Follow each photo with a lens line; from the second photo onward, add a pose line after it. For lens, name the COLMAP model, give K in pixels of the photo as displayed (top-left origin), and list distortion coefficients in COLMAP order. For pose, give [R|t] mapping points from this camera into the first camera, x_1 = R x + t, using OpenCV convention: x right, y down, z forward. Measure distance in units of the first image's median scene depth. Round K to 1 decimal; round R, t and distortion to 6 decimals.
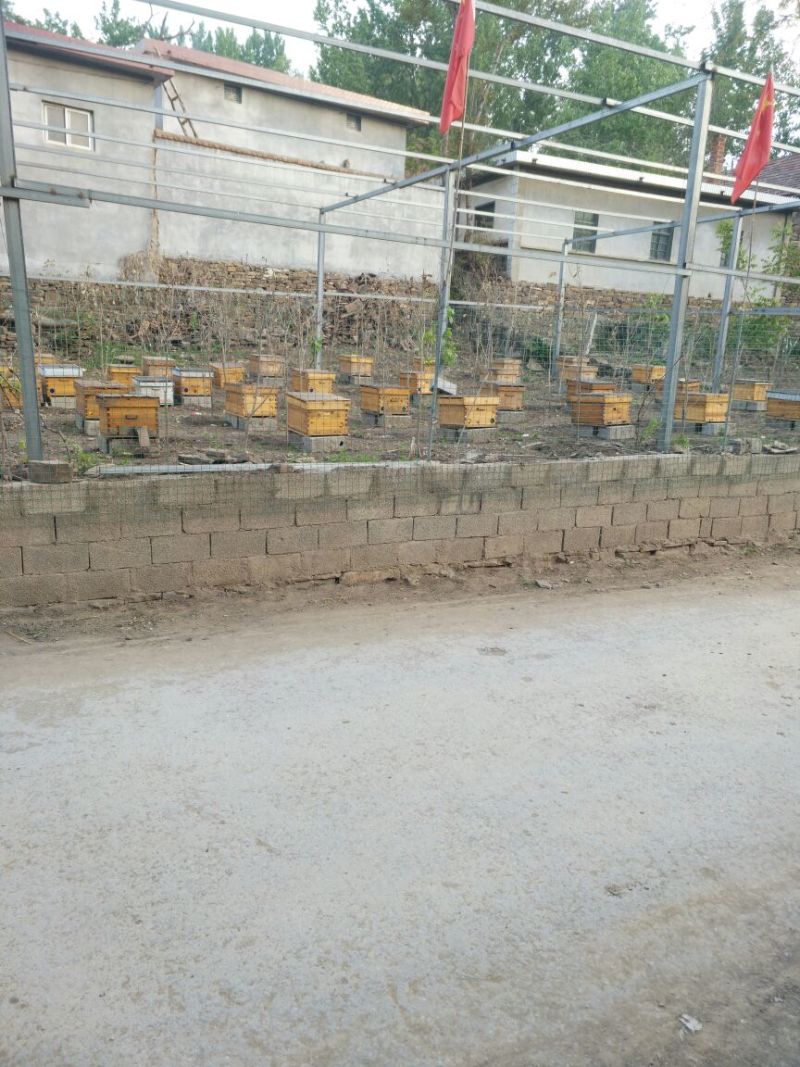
lens RADIAL K [[802.2, 0, 400.0], [0, 802.2, 533.5], [0, 0, 1]] dist [-0.002680, 0.046128]
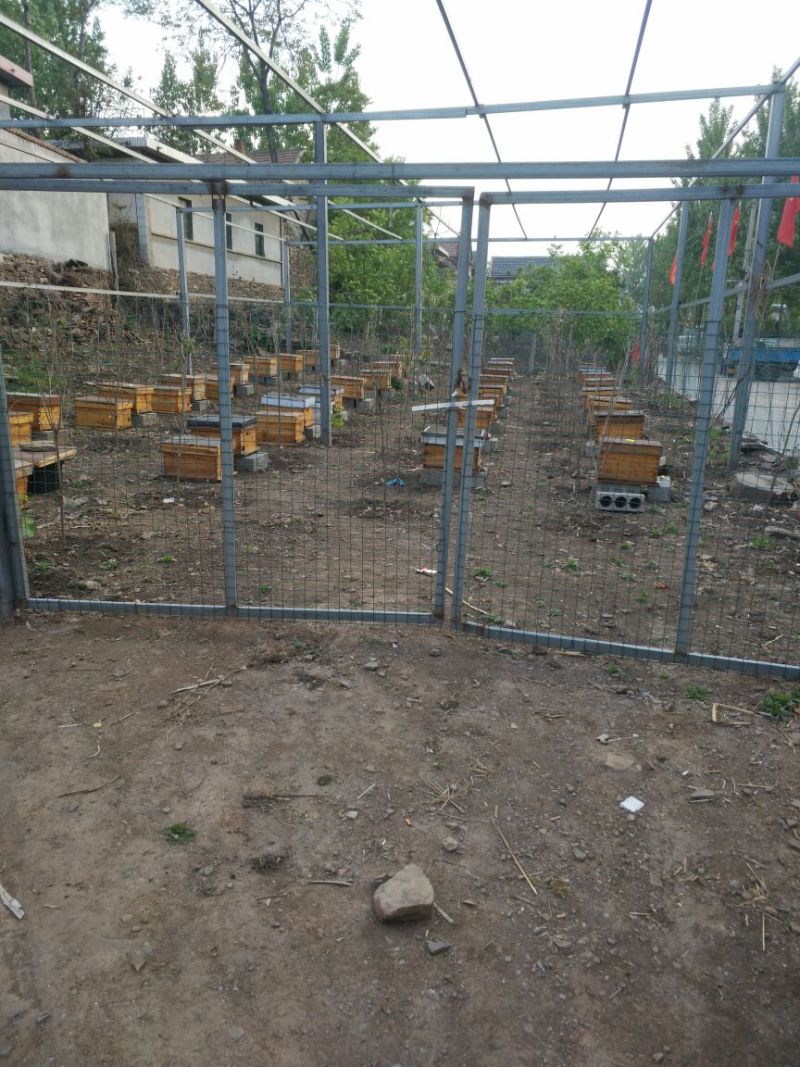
lens RADIAL K [[802.2, 0, 400.0], [0, 802.2, 533.5], [0, 0, 1]] dist [-0.002680, 0.046128]
pose [[0.640579, -0.219232, 0.735932, -0.564892], [0.182843, 0.974361, 0.131107, -0.076160], [-0.745806, 0.050576, 0.664240, 0.136018]]
